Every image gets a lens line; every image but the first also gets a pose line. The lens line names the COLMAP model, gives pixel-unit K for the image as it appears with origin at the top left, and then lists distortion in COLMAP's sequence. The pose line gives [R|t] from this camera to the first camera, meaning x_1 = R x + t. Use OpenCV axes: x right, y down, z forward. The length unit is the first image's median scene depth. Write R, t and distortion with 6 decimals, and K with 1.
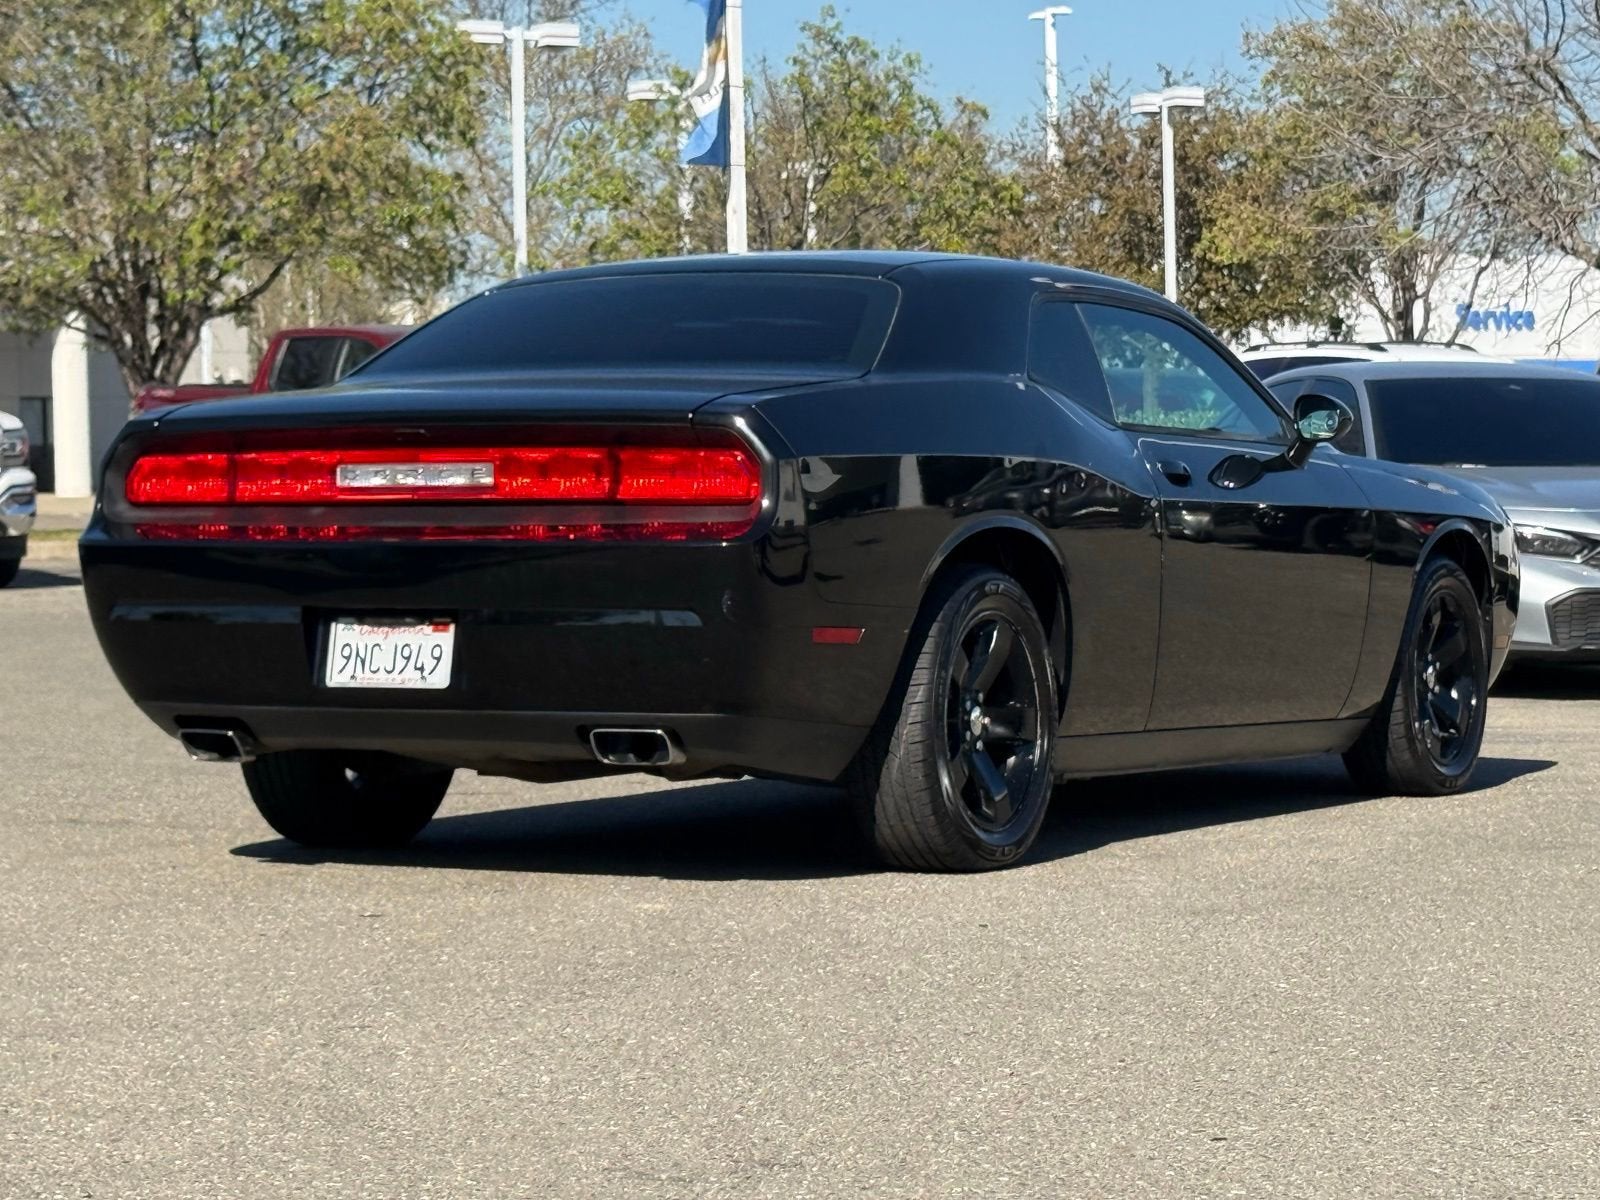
lens RADIAL K [[4337.0, 0, 800.0], [0, 4337.0, 600.0], [0, 0, 1]] dist [0.097798, 0.508092]
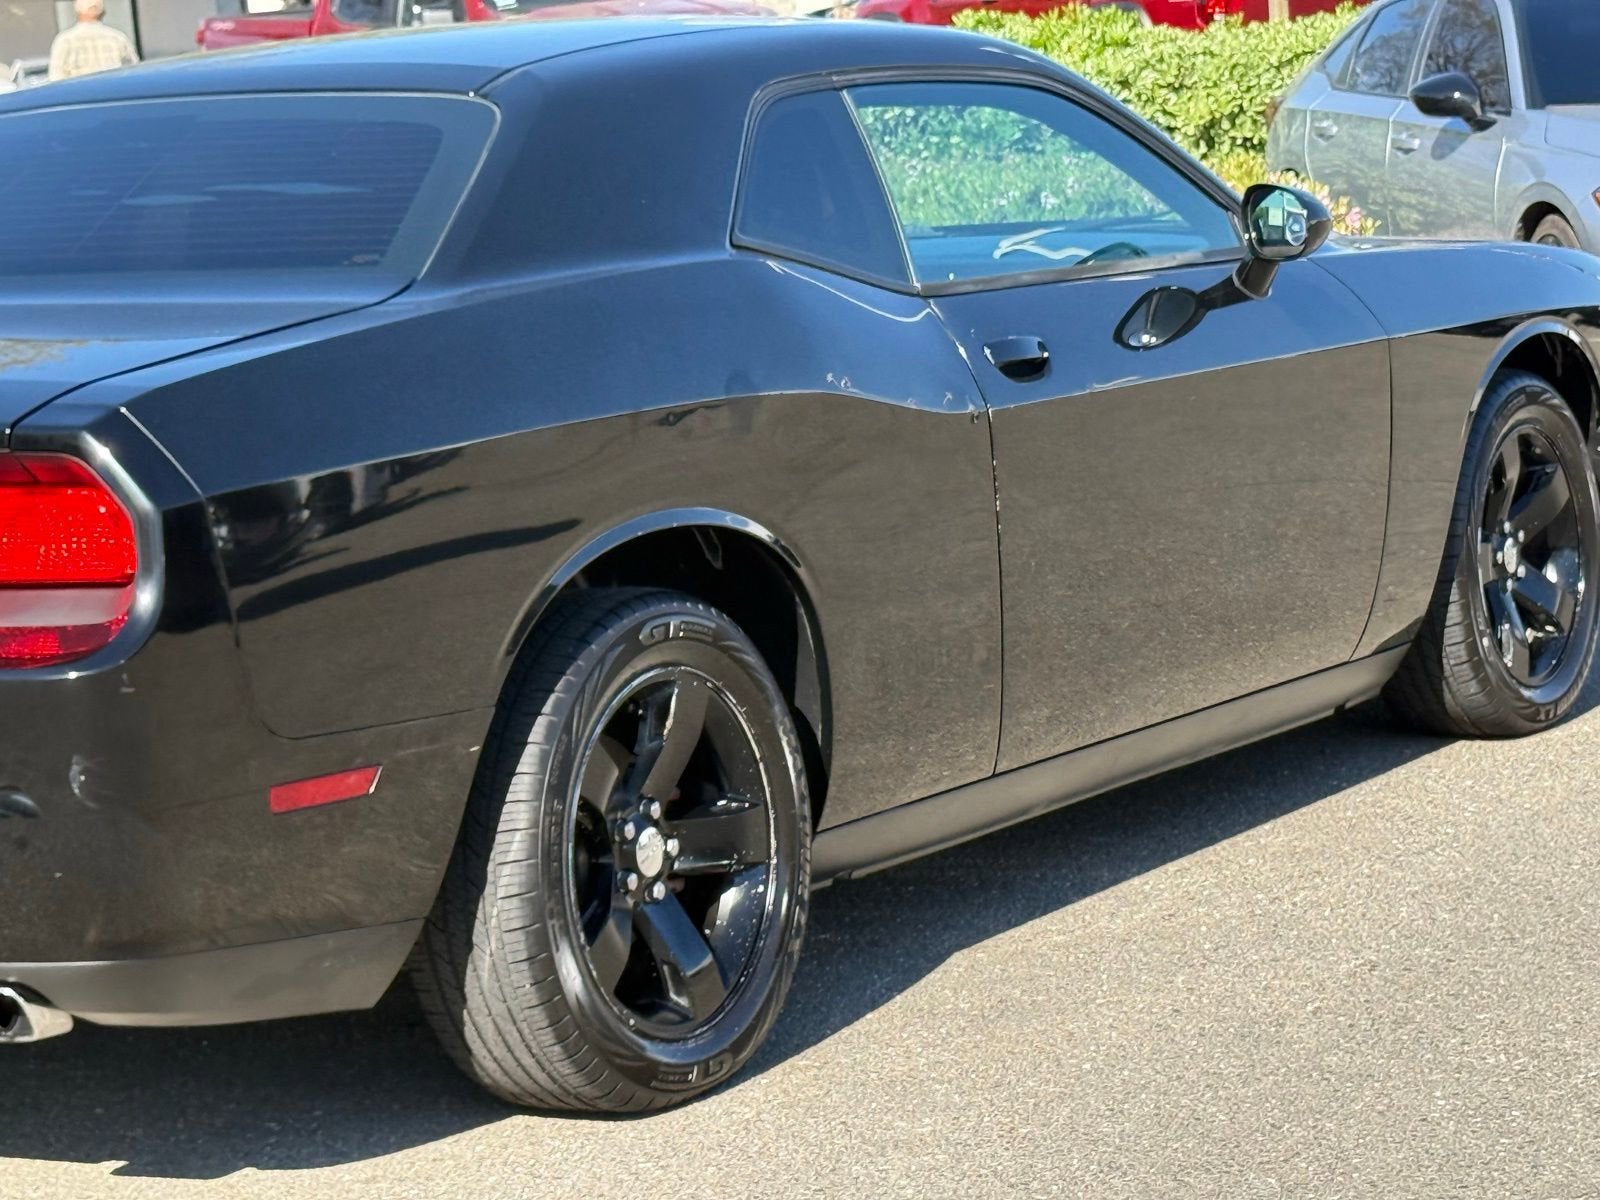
lens RADIAL K [[4337.0, 0, 800.0], [0, 4337.0, 600.0], [0, 0, 1]] dist [0.097798, 0.508092]
pose [[0.995558, -0.060371, -0.072247, 0.105986], [0.067920, 0.991930, 0.107060, -0.068468], [0.065200, -0.111491, 0.991624, 0.414116]]
